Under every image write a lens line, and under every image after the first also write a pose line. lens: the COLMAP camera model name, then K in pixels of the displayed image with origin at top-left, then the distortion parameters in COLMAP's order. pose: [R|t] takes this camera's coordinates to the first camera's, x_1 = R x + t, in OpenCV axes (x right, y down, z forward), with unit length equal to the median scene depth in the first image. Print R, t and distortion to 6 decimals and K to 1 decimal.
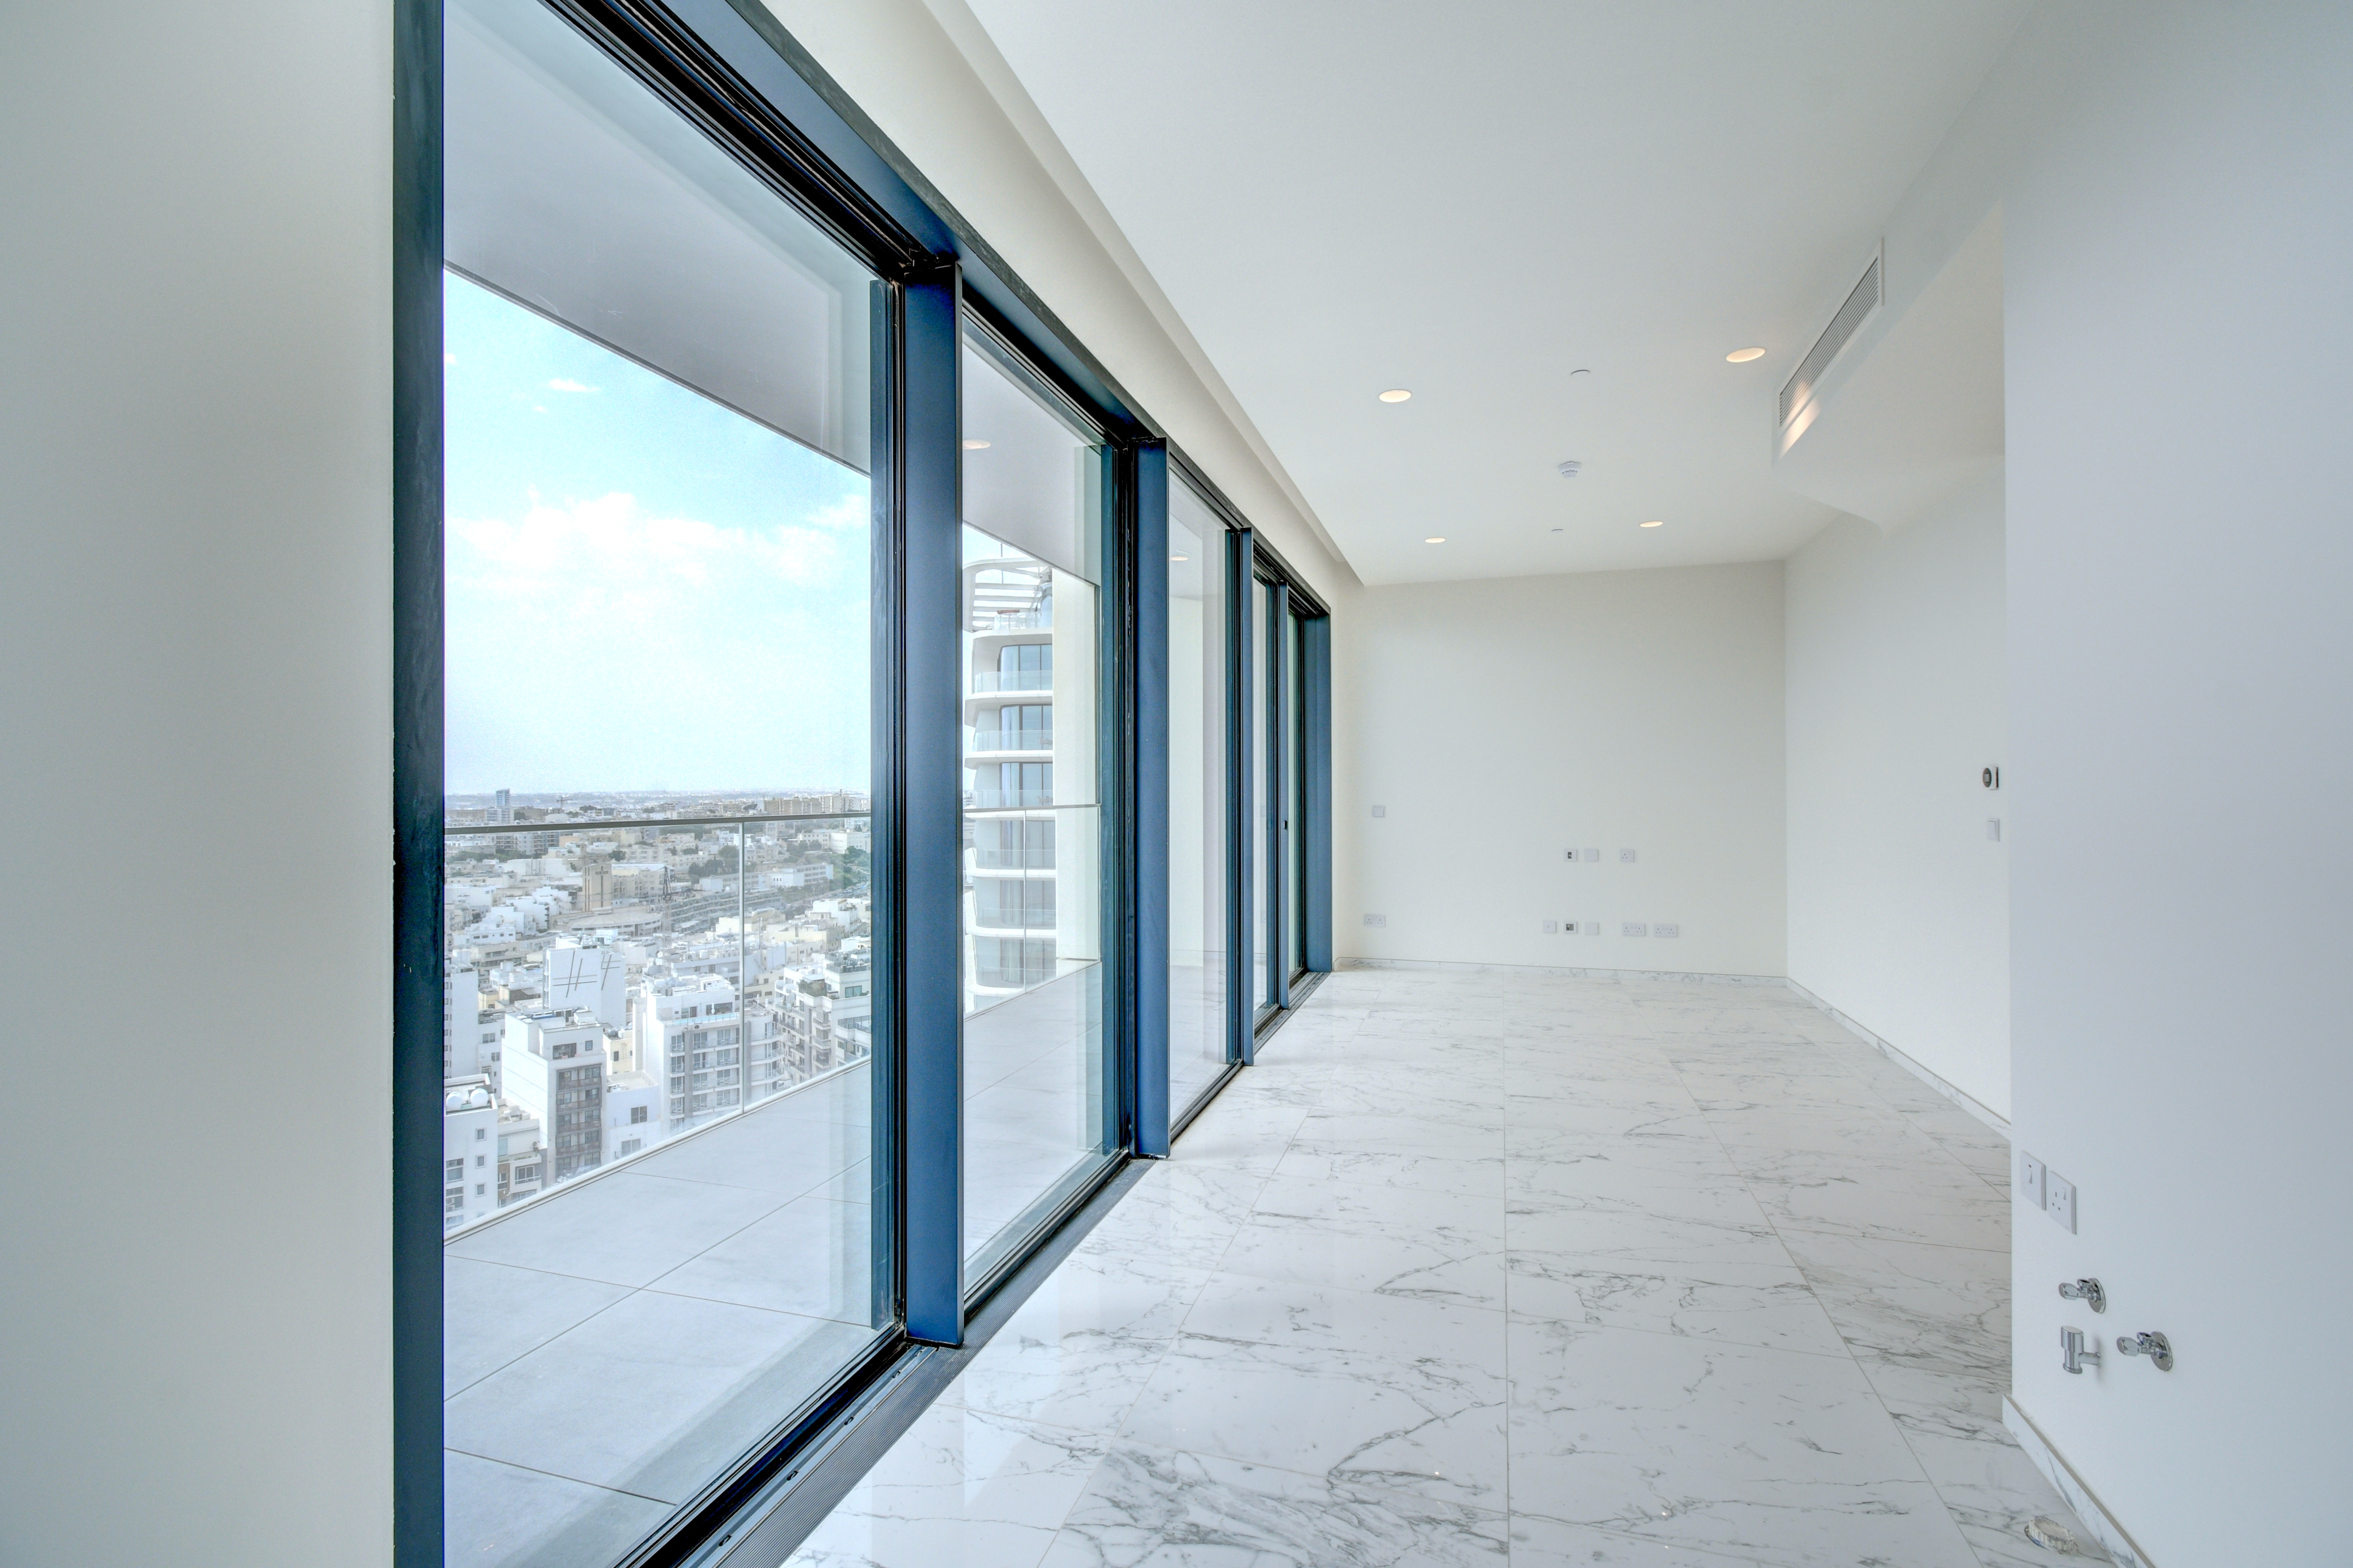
lens RADIAL K [[1043.7, 0, 1176.5], [0, 1043.7, 784.0], [0, 0, 1]] dist [0.003503, 0.000293]
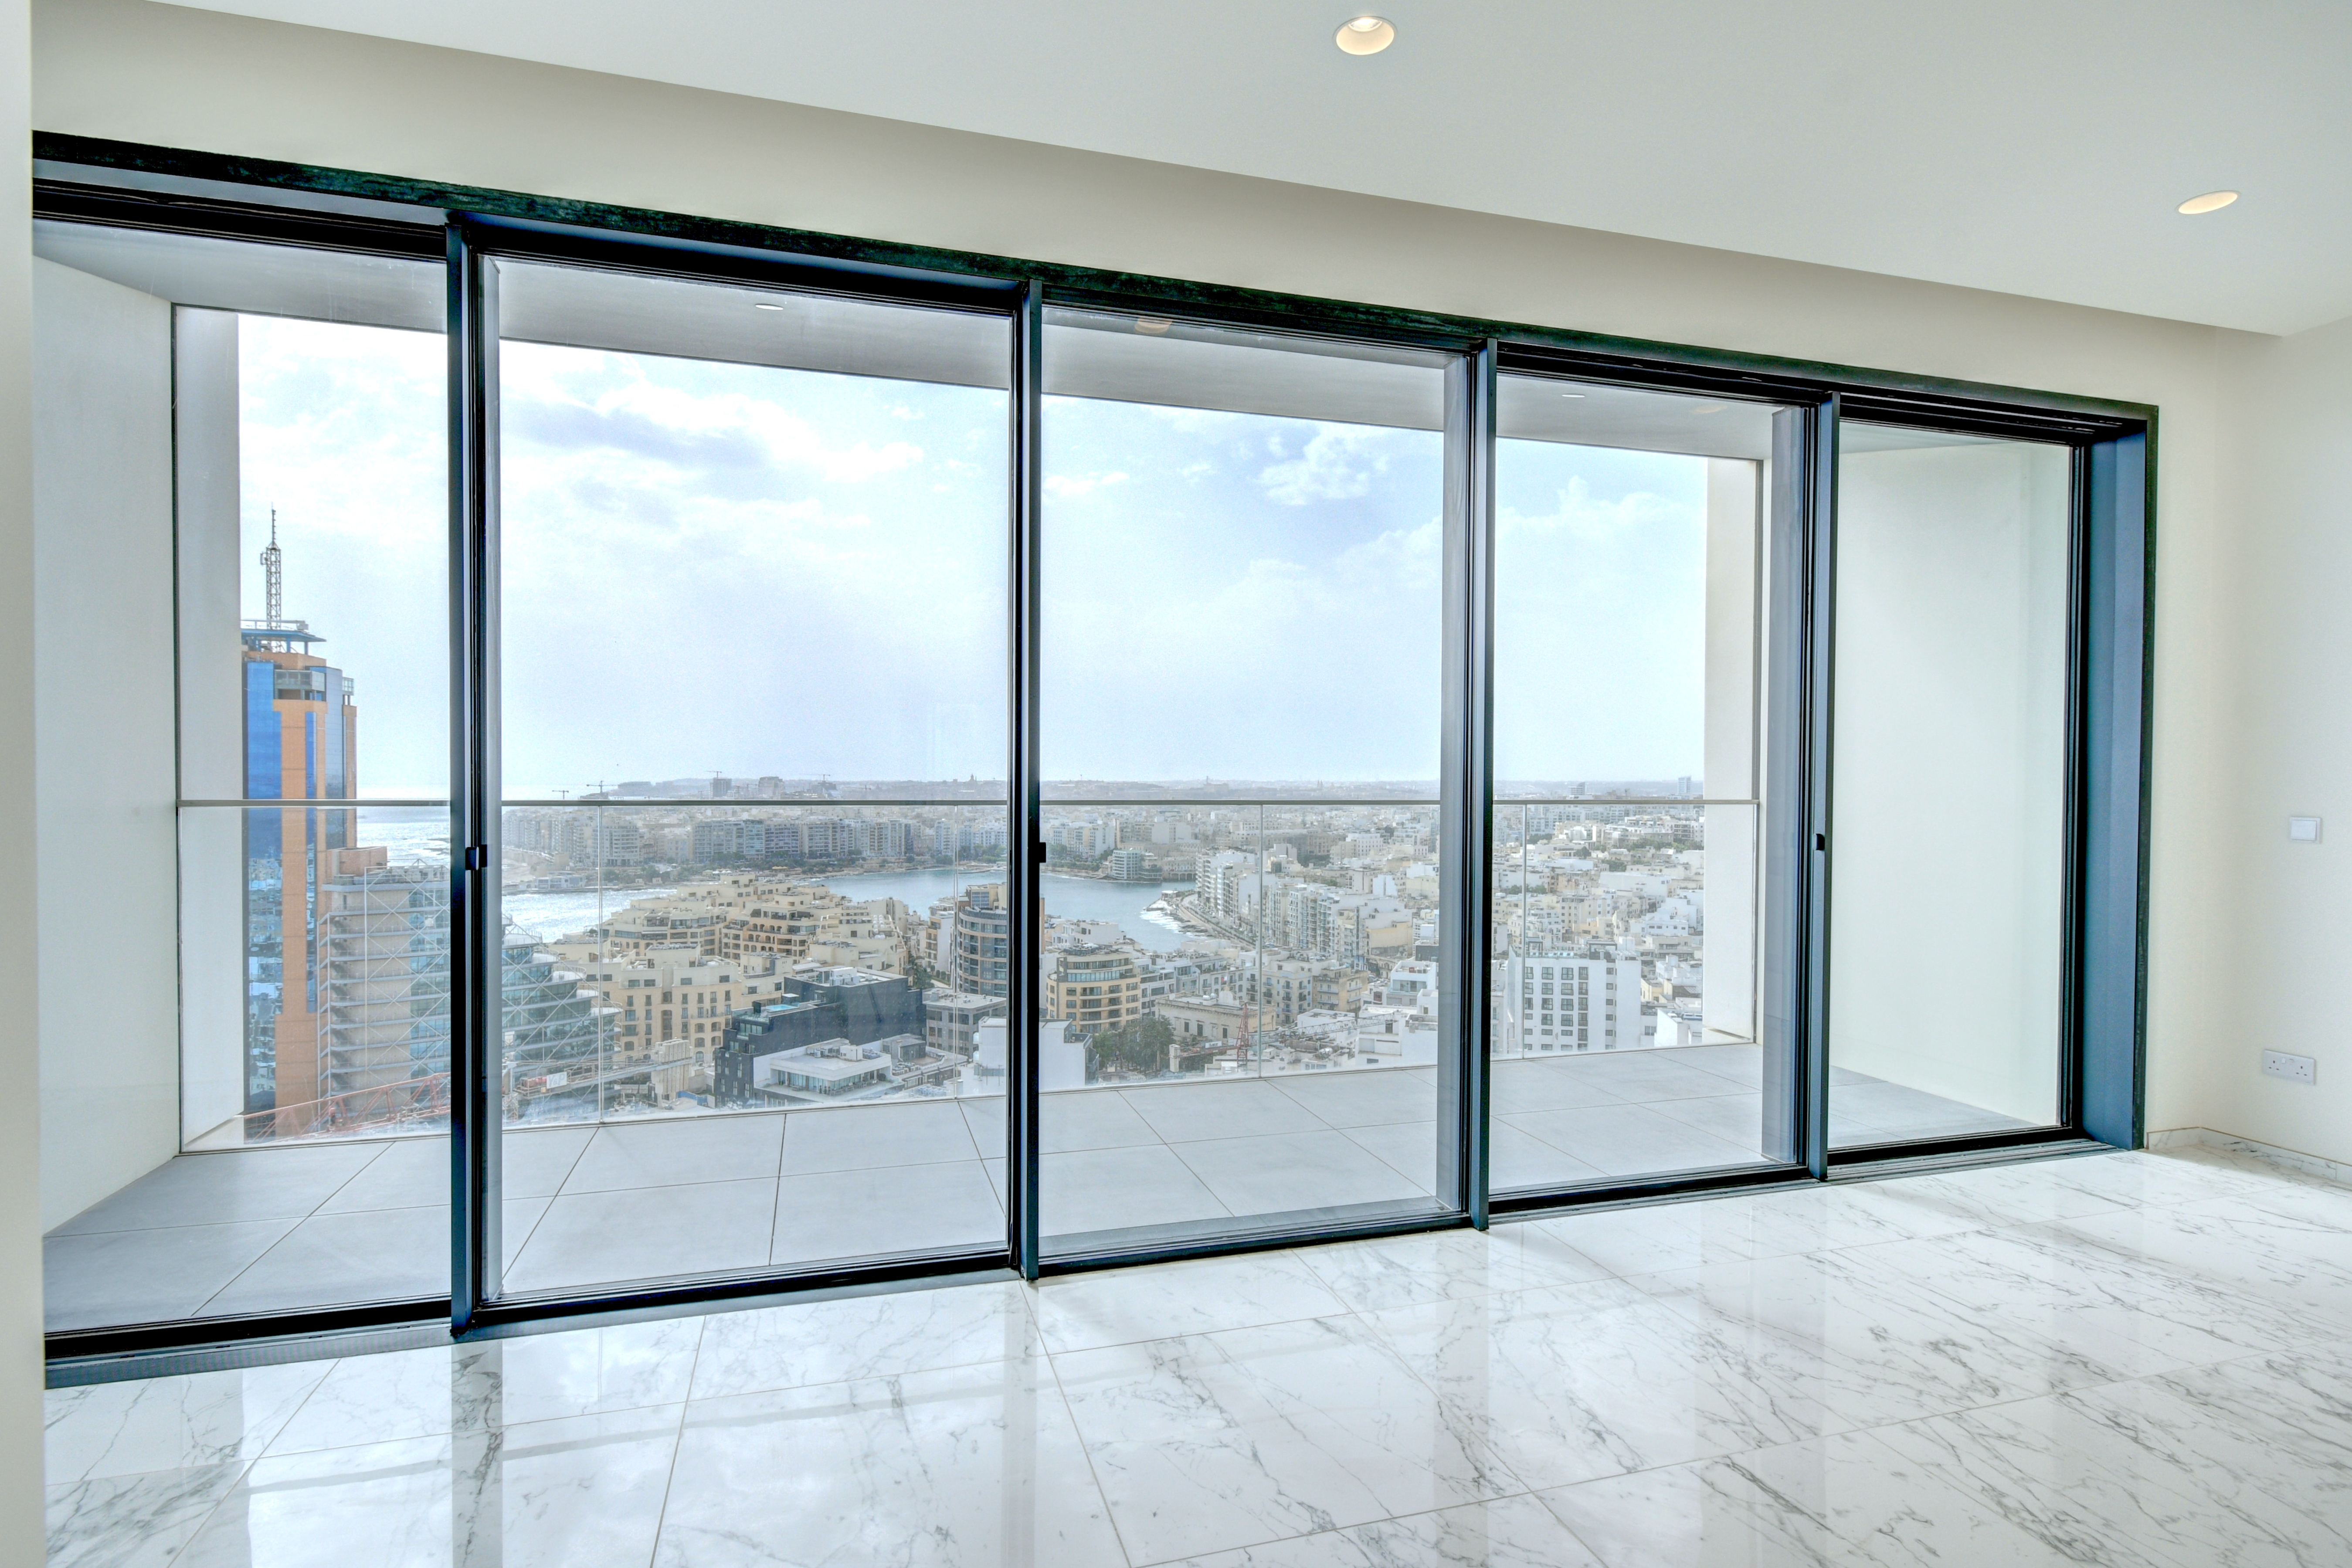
lens RADIAL K [[1185.1, 0, 1166.2], [0, 1185.1, 797.7], [0, 0, 1]] dist [0.001817, 0.000696]
pose [[0.554749, 0.019612, -0.831787, 0.333810], [-0.001220, 0.999740, 0.022758, 0.000425], [0.832017, -0.011610, 0.554629, 0.285884]]
